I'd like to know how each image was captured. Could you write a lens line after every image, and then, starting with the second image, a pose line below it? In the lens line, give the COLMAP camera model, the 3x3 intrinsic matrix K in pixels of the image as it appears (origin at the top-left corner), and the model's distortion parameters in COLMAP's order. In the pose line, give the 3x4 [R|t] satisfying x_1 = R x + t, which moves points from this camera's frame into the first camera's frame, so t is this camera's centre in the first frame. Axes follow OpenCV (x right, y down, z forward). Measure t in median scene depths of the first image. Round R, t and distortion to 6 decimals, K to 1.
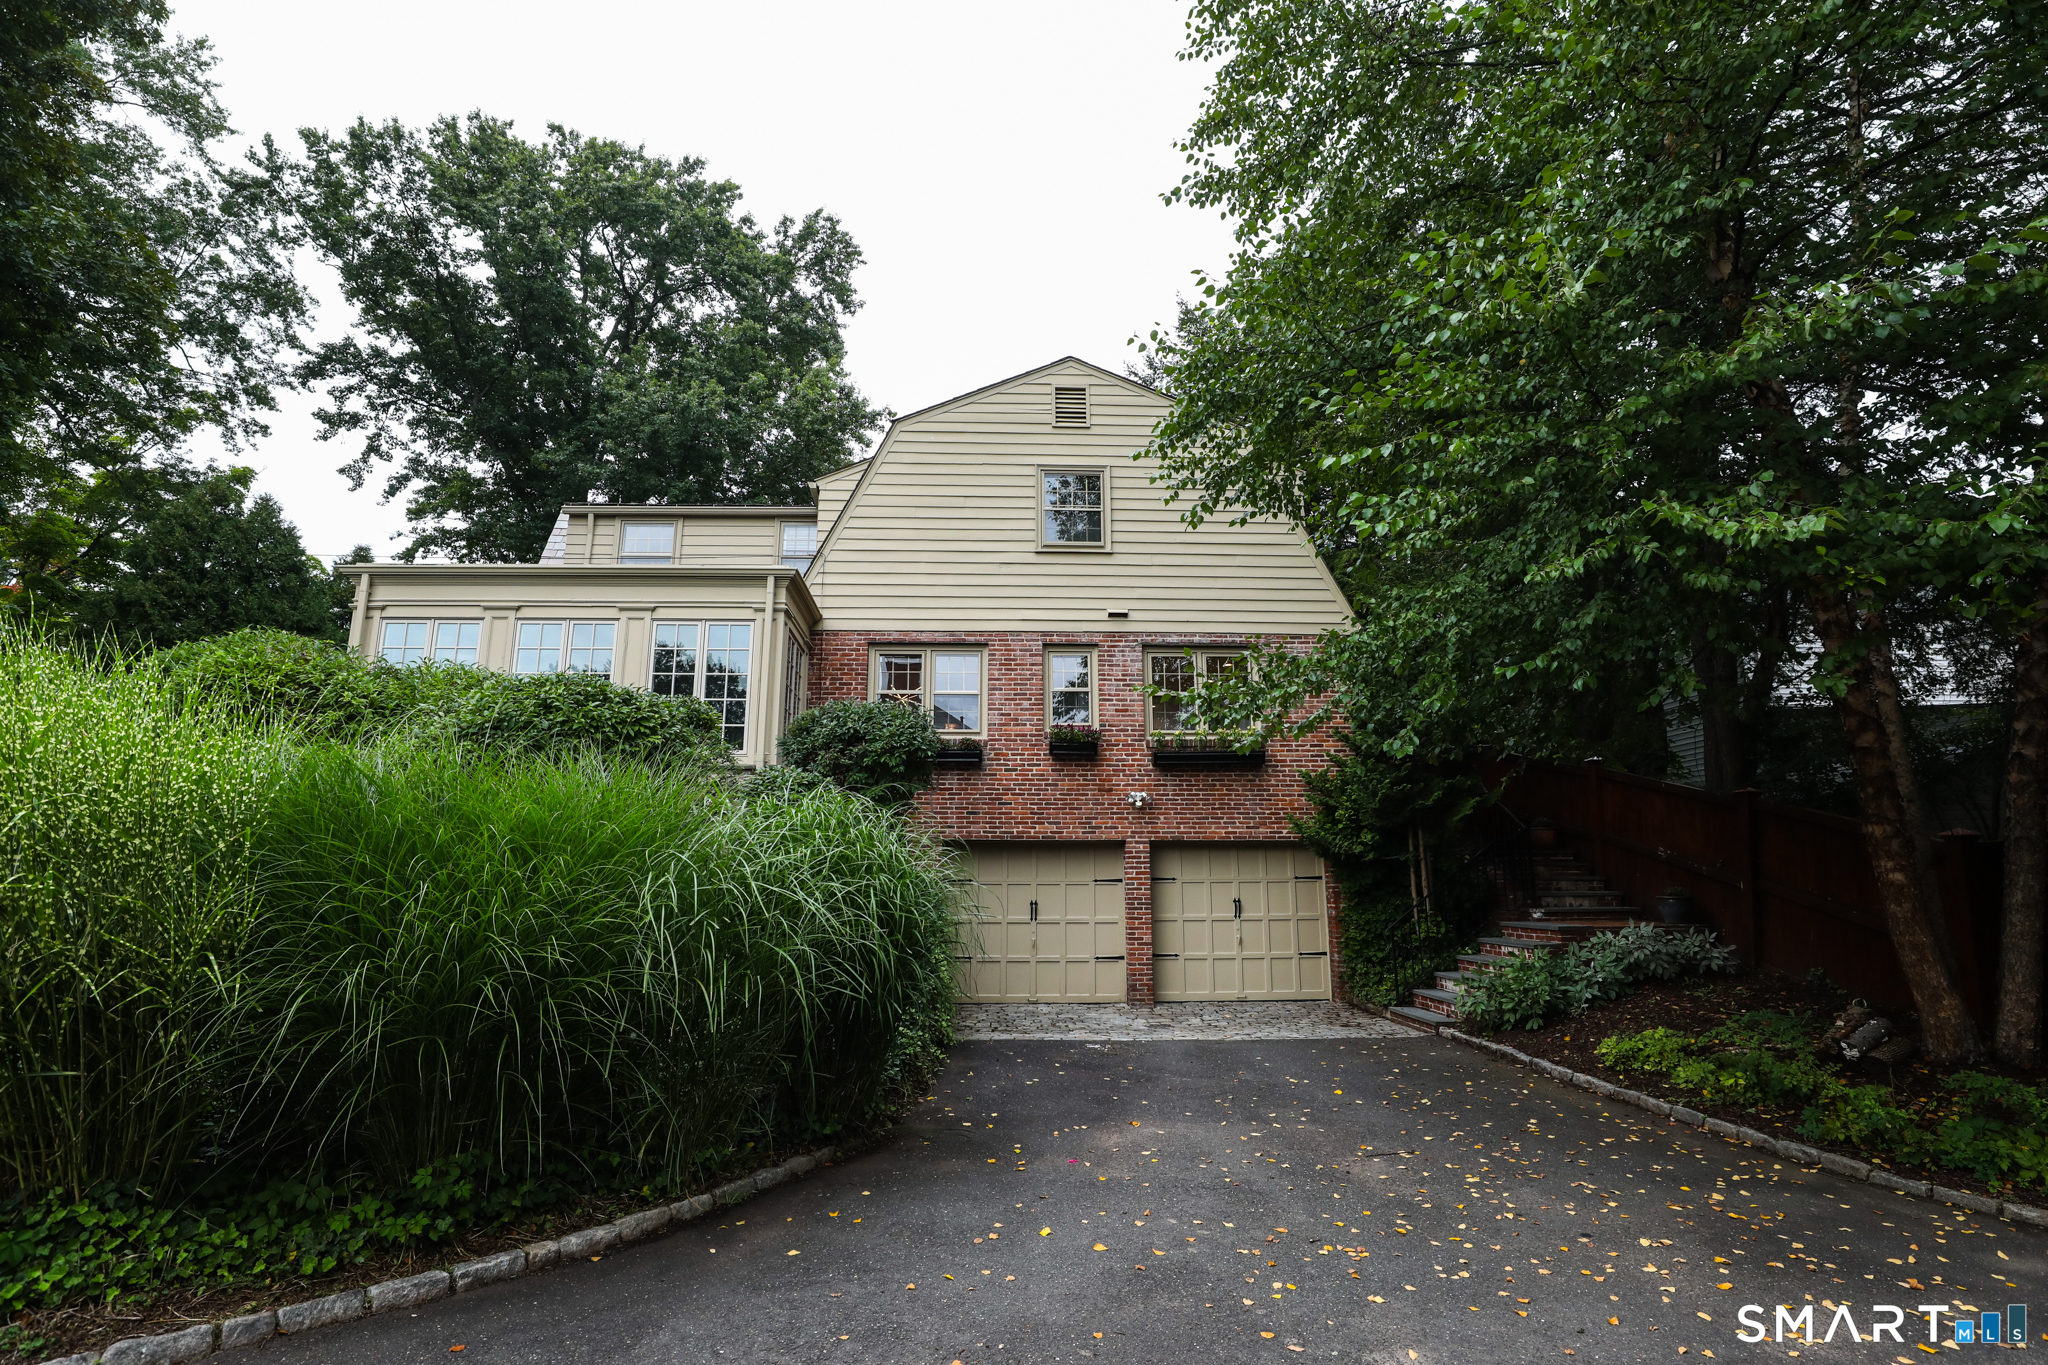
lens RADIAL K [[945.0, 0, 1022.4], [0, 945.0, 680.6], [0, 0, 1]] dist [-0.035379, 0.005162]
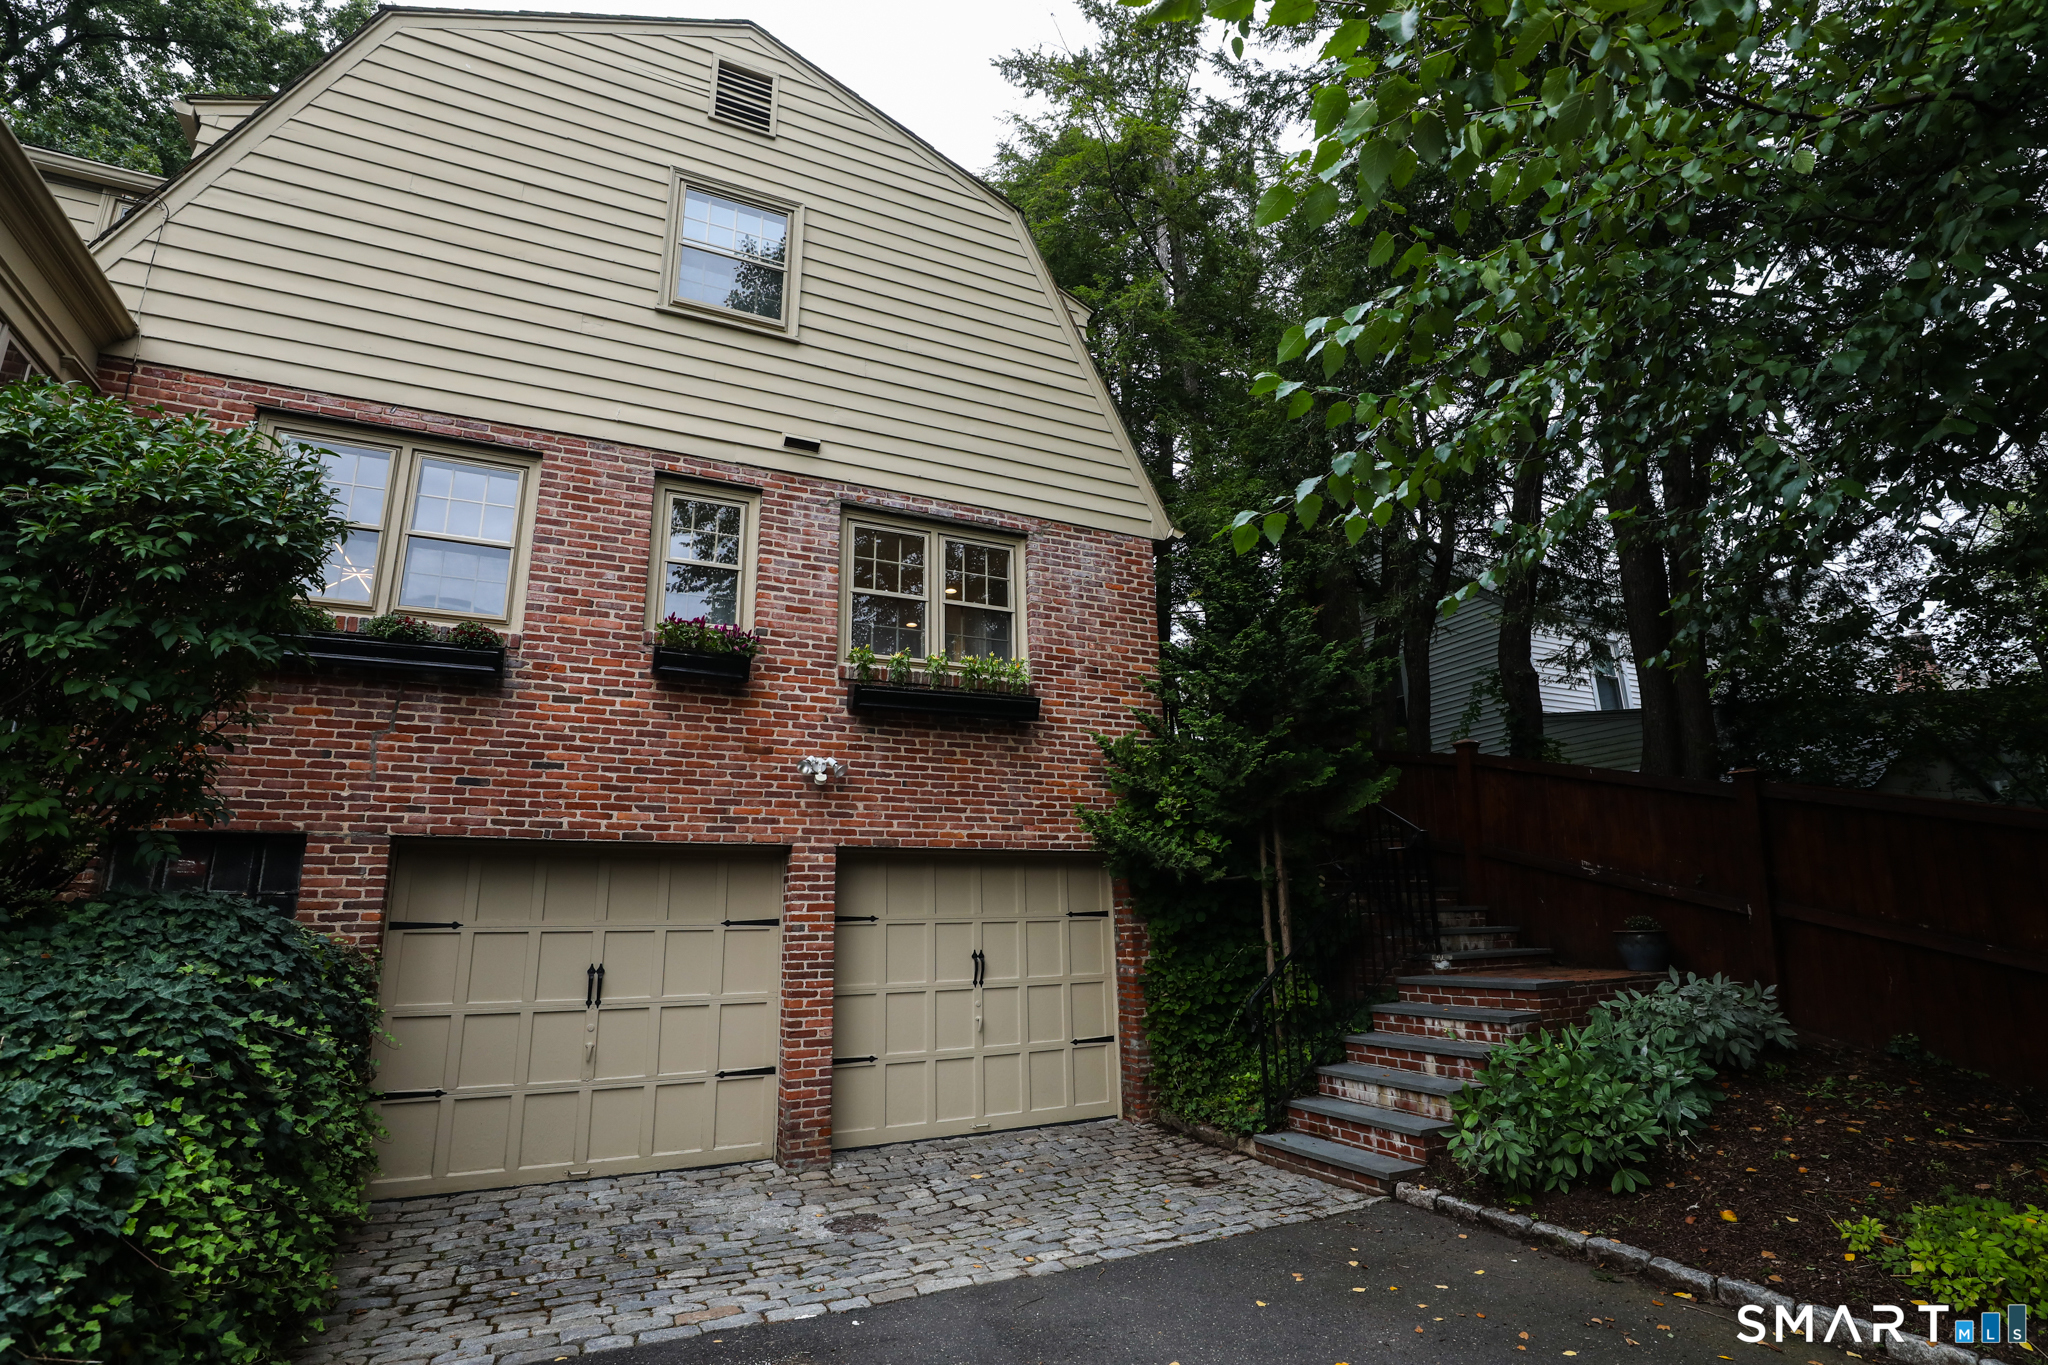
lens RADIAL K [[945.0, 0, 1021.0], [0, 945.0, 694.2], [0, 0, 1]] dist [-0.035379, 0.005162]
pose [[0.919433, 0.075228, 0.385983, 0.016845], [-0.061114, 0.996941, -0.048726, 0.101521], [-0.388468, 0.021211, 0.921218, 0.456370]]
